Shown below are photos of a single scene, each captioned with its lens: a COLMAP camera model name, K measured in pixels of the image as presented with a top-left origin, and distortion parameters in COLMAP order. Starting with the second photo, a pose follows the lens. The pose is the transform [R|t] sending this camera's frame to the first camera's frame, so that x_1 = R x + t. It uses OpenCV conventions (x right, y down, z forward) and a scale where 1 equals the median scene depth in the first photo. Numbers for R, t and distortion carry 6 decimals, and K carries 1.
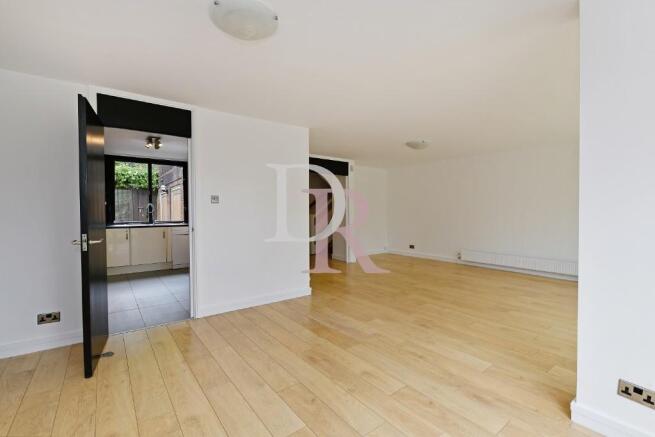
lens RADIAL K [[277.6, 0, 327.5], [0, 277.6, 218.5], [0, 0, 1]] dist [0.000276, 0.000017]
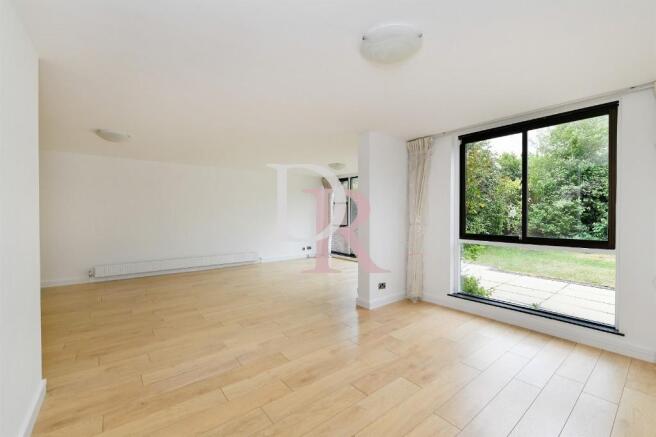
lens RADIAL K [[269.2, 0, 326.3], [0, 269.2, 219.2], [0, 0, 1]] dist [-0.000633, -0.000160]
pose [[0.020986, -0.009137, 0.999738, -0.724968], [0.026377, 0.999615, 0.008582, -0.034124], [-0.999432, 0.026190, 0.021219, 0.673428]]
